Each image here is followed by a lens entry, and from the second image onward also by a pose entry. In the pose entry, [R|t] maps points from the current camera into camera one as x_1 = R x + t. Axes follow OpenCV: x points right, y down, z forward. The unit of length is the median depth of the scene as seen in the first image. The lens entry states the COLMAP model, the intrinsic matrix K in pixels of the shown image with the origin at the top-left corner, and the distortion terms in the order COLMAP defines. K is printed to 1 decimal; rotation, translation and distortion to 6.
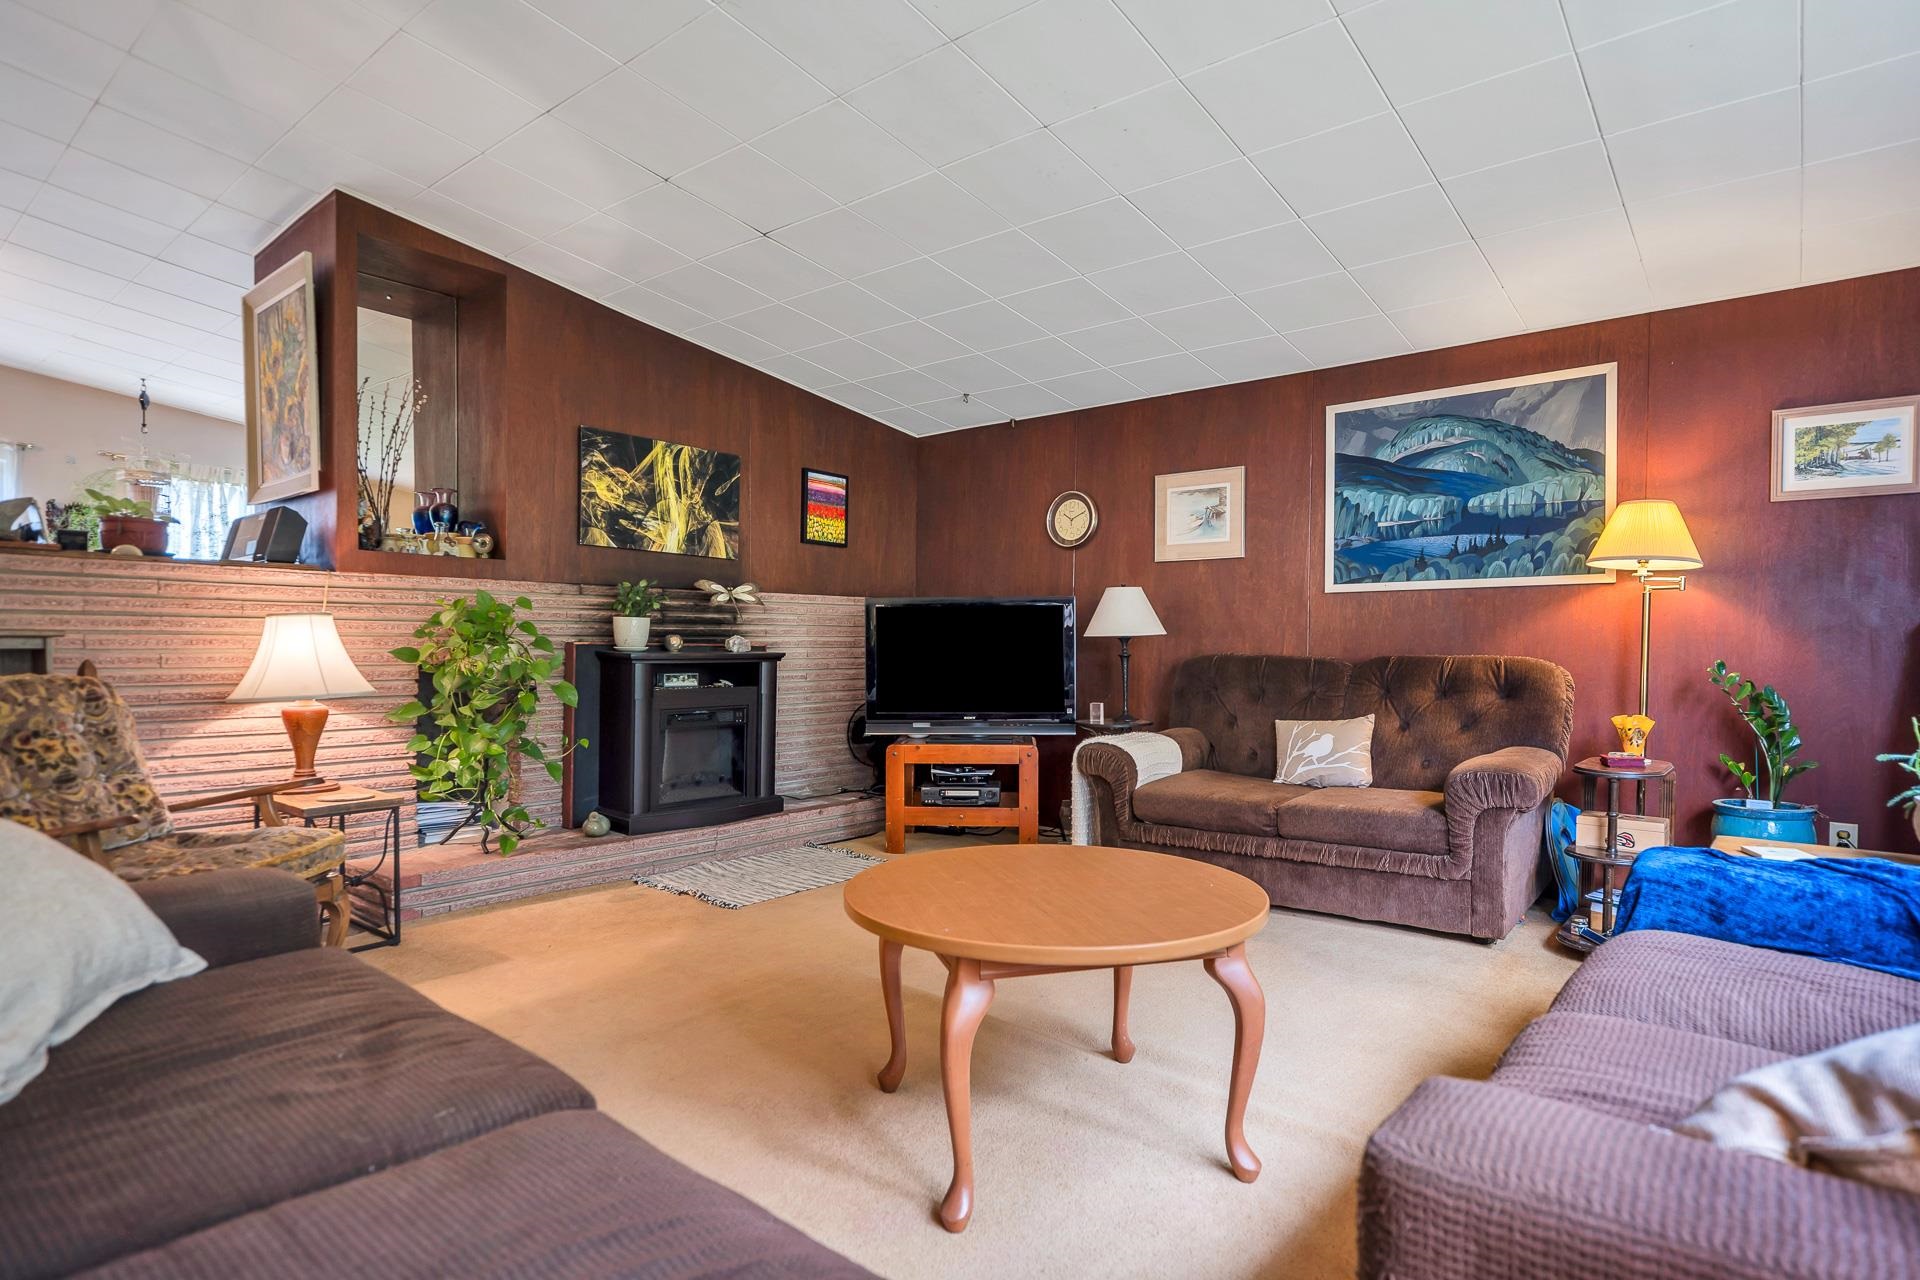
lens RADIAL K [[1019.5, 0, 960.0], [0, 1019.5, 640.0], [0, 0, 1]] dist [-0.001601, -0.000324]
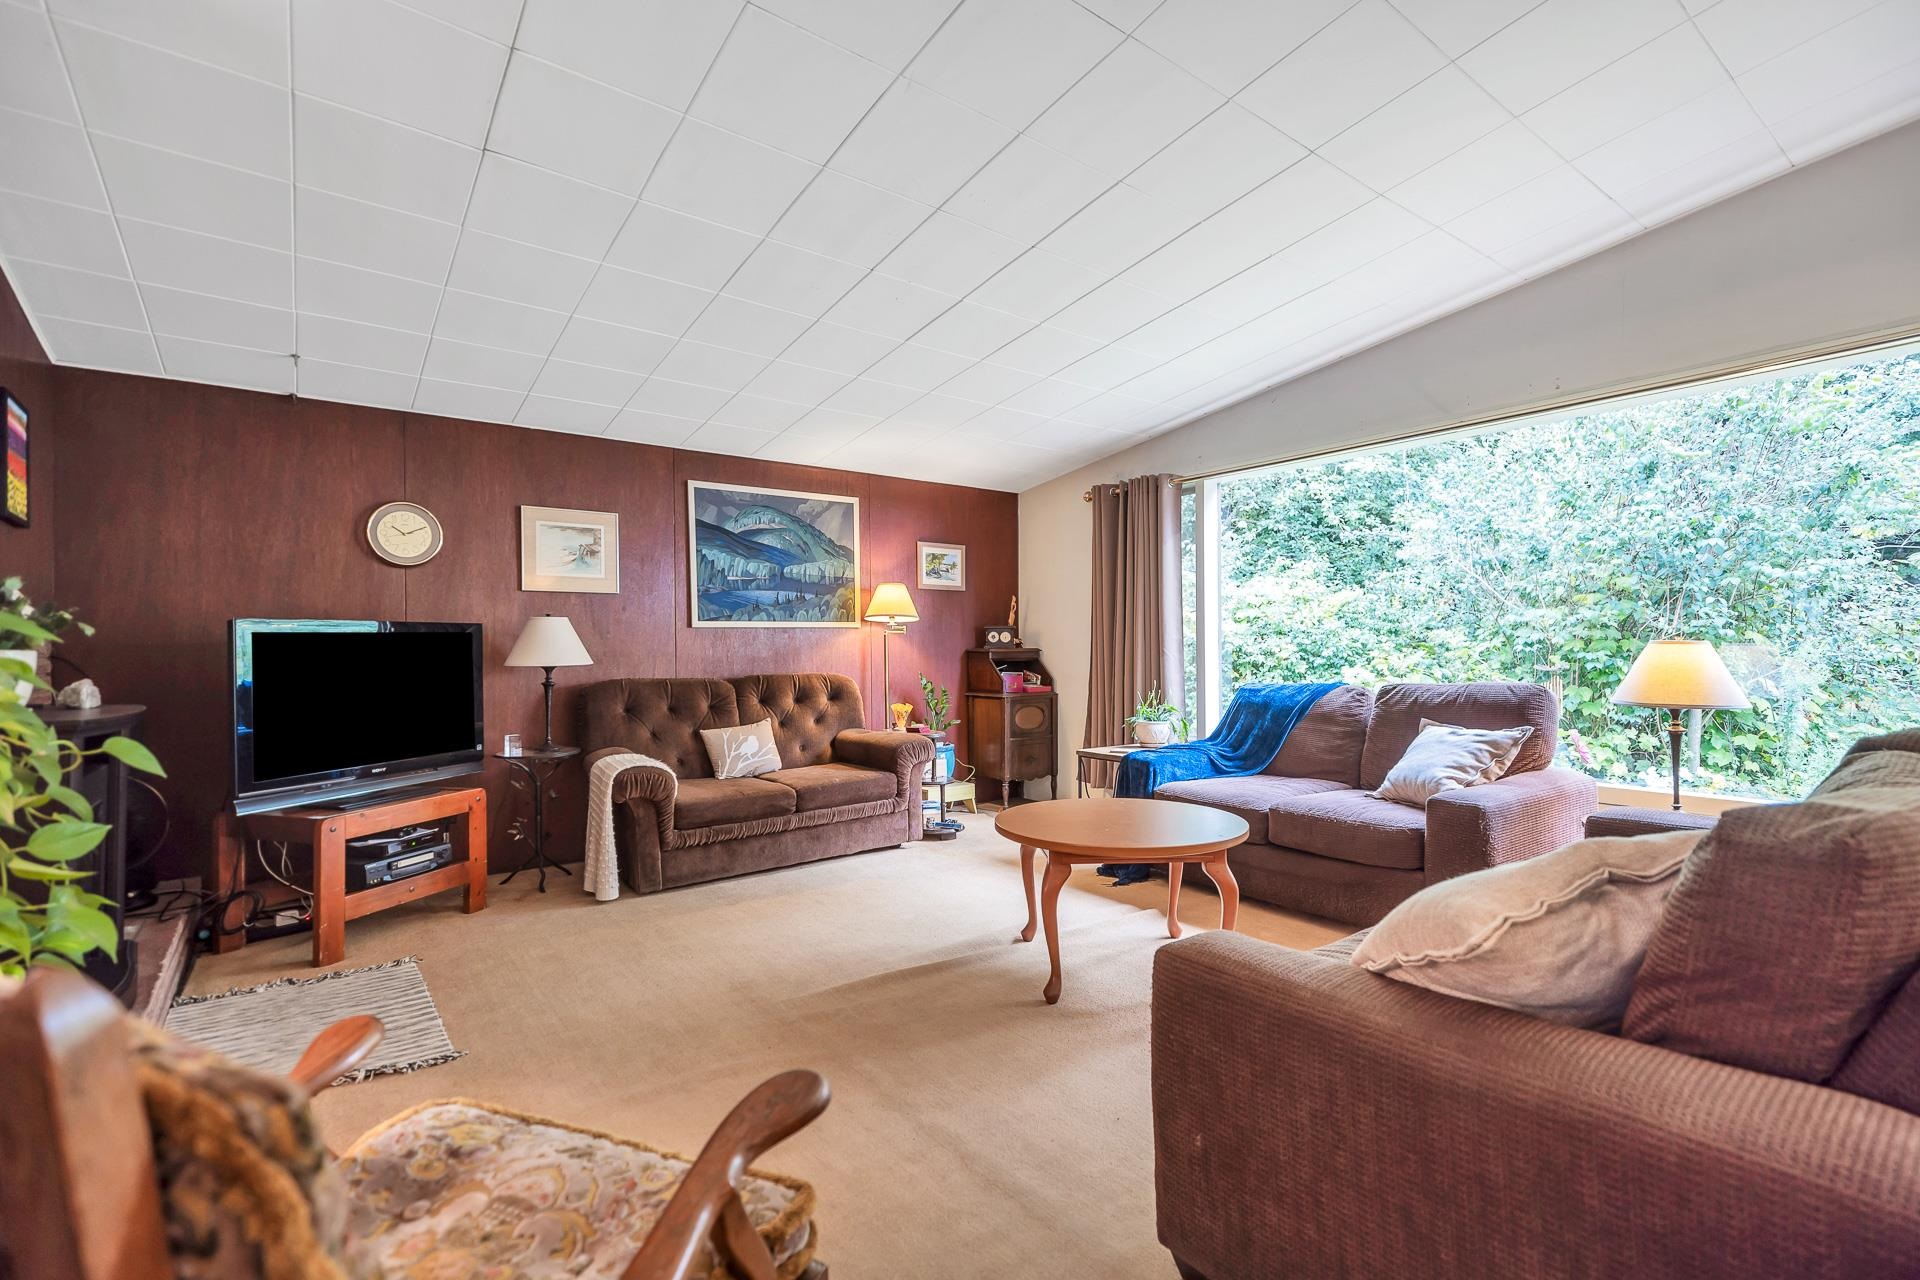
lens RADIAL K [[883.5, 0, 960.0], [0, 883.5, 640.0], [0, 0, 1]] dist [0.000089, -0.000120]
pose [[0.217405, 0.005689, 0.976065, -0.694186], [0.009059, 0.999928, -0.007846, -0.020712], [-0.976039, 0.010548, 0.217338, 0.475103]]
